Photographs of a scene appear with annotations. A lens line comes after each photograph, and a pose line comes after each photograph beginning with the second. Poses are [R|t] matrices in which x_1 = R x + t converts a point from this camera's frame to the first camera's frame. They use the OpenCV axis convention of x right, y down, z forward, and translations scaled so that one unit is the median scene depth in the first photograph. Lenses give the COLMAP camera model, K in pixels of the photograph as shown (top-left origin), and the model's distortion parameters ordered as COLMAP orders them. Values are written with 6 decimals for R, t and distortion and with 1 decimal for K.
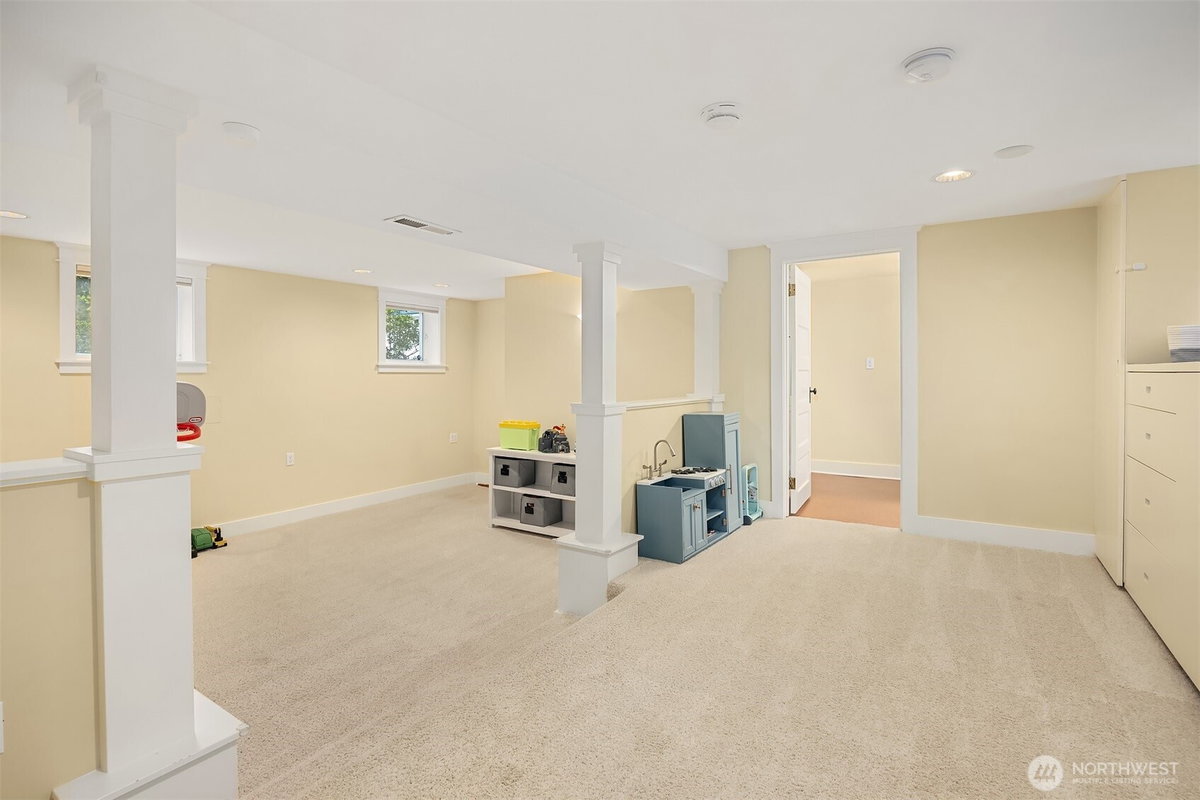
lens RADIAL K [[578.2, 0, 602.4], [0, 578.2, 379.5], [0, 0, 1]] dist [-0.000057, -0.000169]
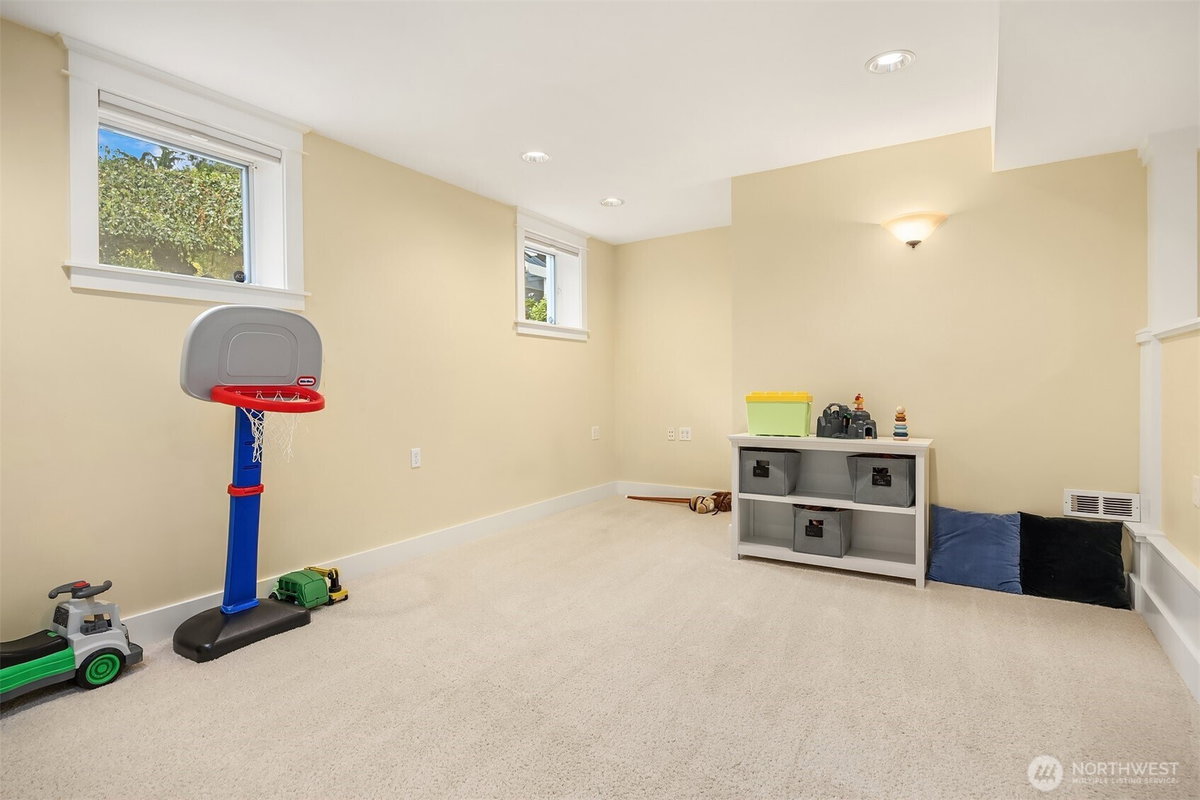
lens RADIAL K [[605.4, 0, 599.3], [0, 605.4, 394.2], [0, 0, 1]] dist [-0.002391, -0.000754]
pose [[0.999869, -0.014616, 0.006944, -0.352805], [0.014613, 0.999893, 0.000382, 0.072649], [-0.006949, -0.000281, 0.999976, 0.339467]]
